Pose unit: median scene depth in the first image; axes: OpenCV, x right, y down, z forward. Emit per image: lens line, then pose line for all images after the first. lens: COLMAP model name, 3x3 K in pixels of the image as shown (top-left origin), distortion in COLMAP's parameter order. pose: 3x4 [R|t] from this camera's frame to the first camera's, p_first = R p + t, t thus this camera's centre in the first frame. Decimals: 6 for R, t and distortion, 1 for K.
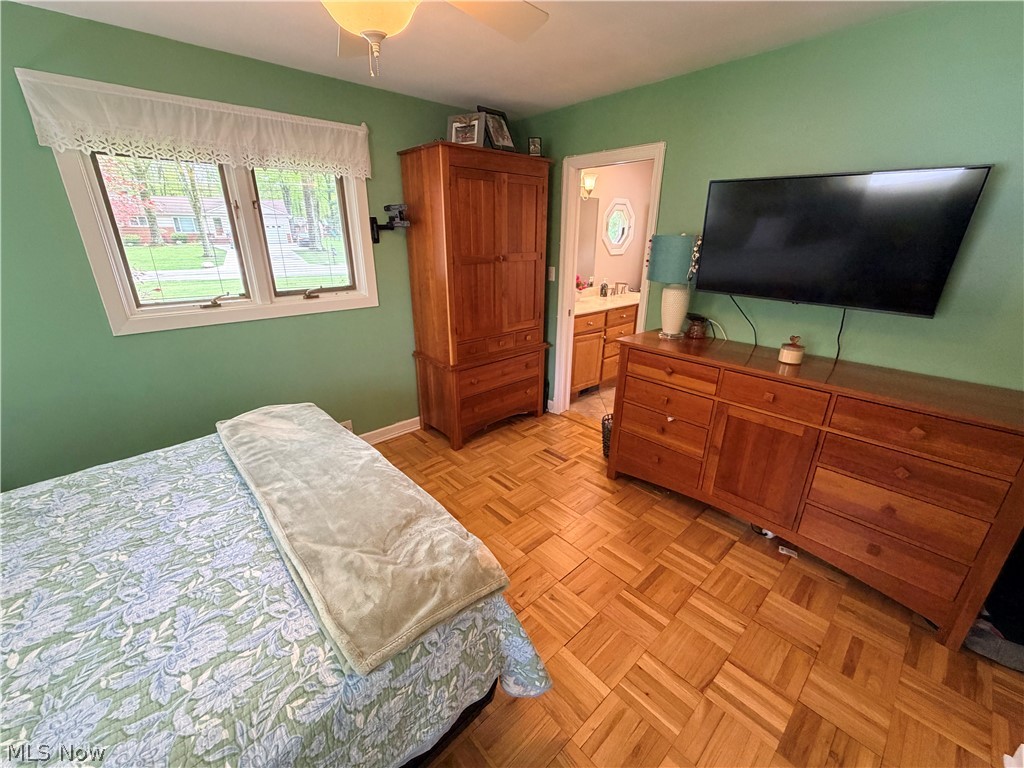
lens RADIAL K [[408.7, 0, 511.1], [0, 408.7, 383.9], [0, 0, 1]] dist [-0.000578, 0.000211]
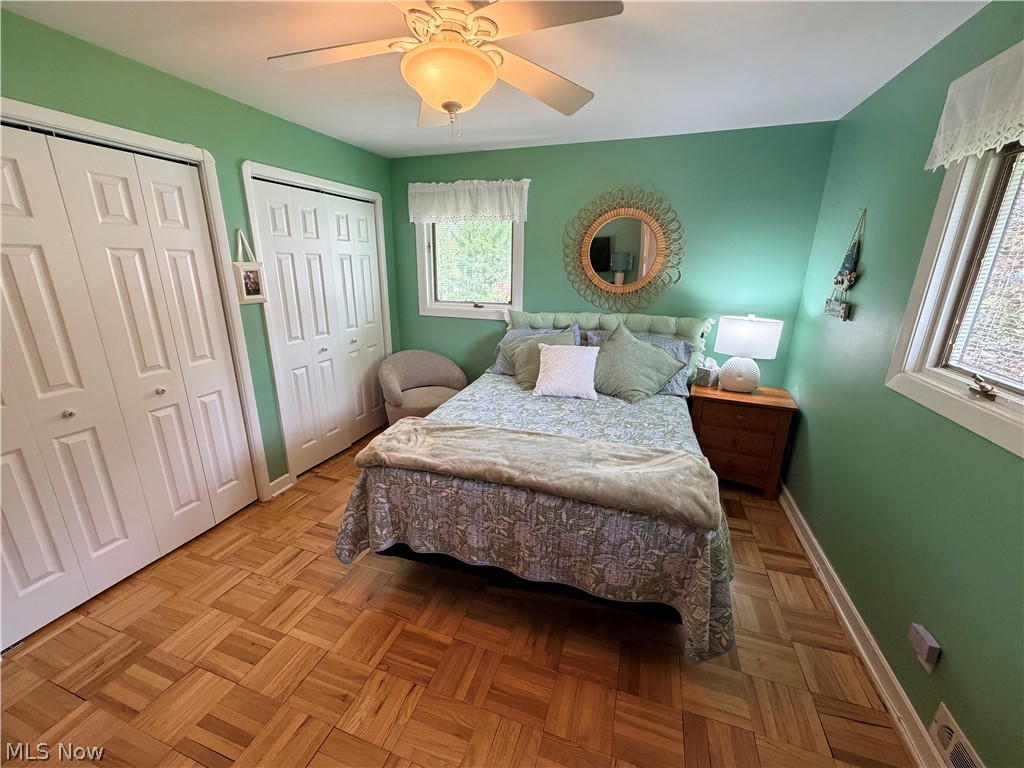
lens RADIAL K [[408.7, 0, 510.0], [0, 408.7, 382.4], [0, 0, 1]] dist [-0.000578, 0.000211]
pose [[-0.875456, 0.124777, -0.466914, 0.183227], [-0.174538, 0.819272, 0.546196, -0.806450], [0.450682, 0.559665, -0.695458, 2.220124]]
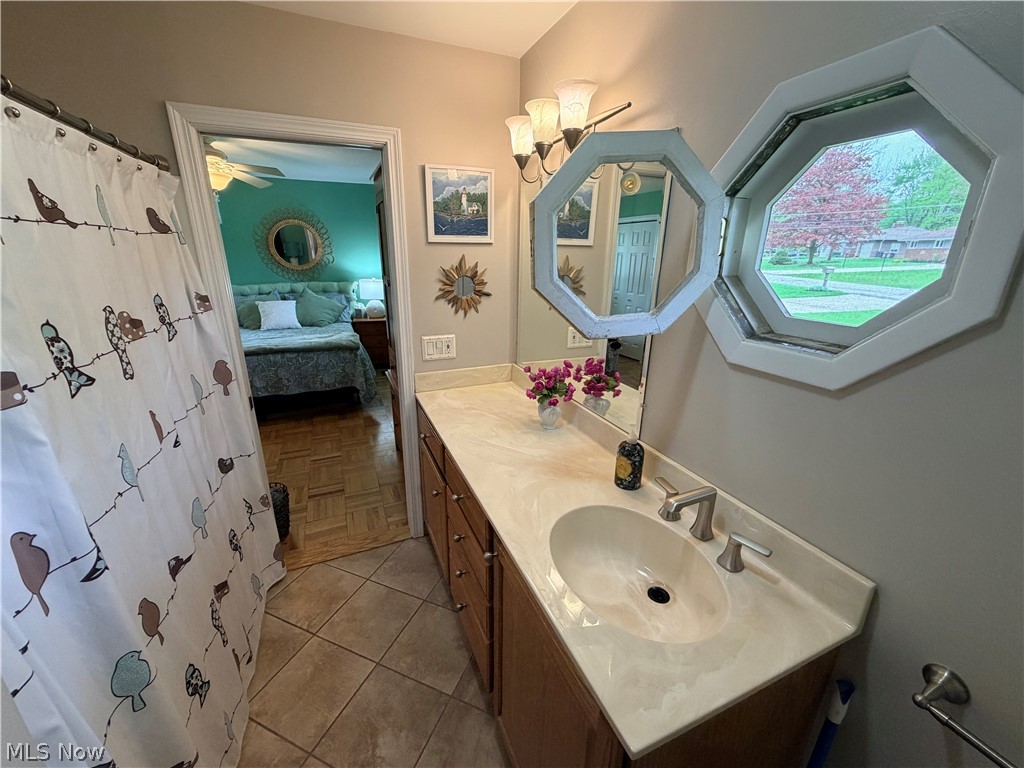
lens RADIAL K [[408.7, 0, 509.1], [0, 408.7, 384.3], [0, 0, 1]] dist [-0.000578, 0.000211]
pose [[-0.328245, 0.286495, -0.900098, 1.785978], [-0.329987, 0.858078, 0.393459, -1.361830], [0.885078, 0.426172, -0.187121, 3.677641]]
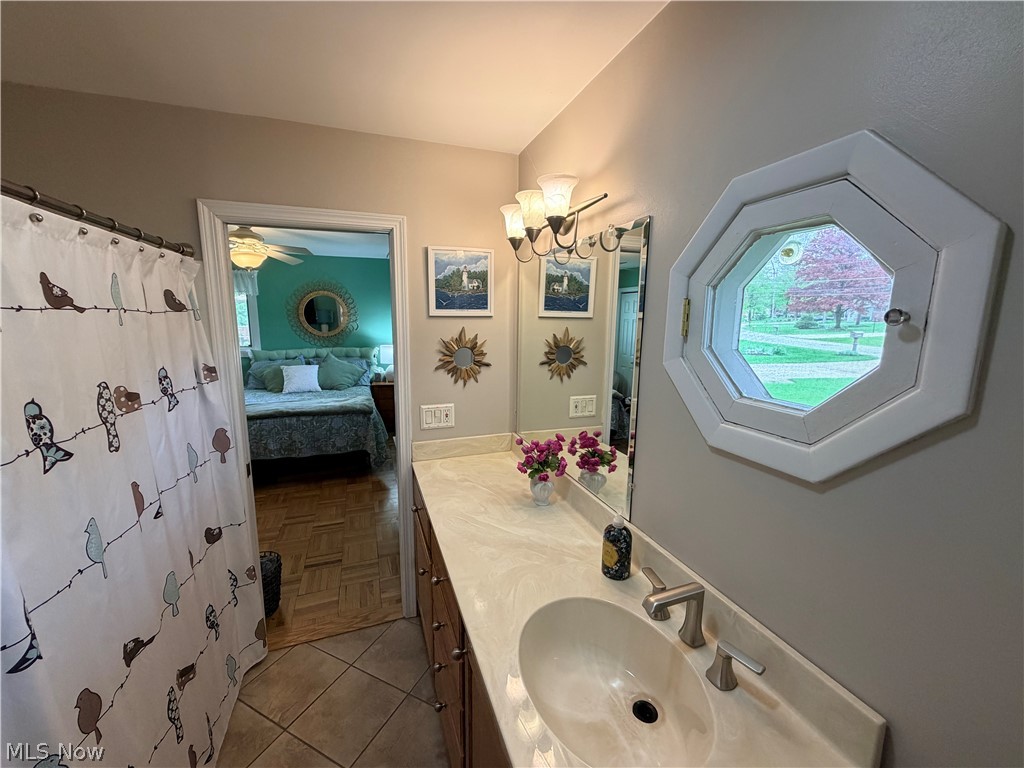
lens RADIAL K [[408.7, 0, 509.4], [0, 408.7, 384.2], [0, 0, 1]] dist [-0.000578, 0.000211]
pose [[-0.383024, 0.146333, -0.912074, 1.730322], [-0.321271, 0.904629, 0.280055, -1.422529], [0.866070, 0.400291, -0.299482, 3.751059]]
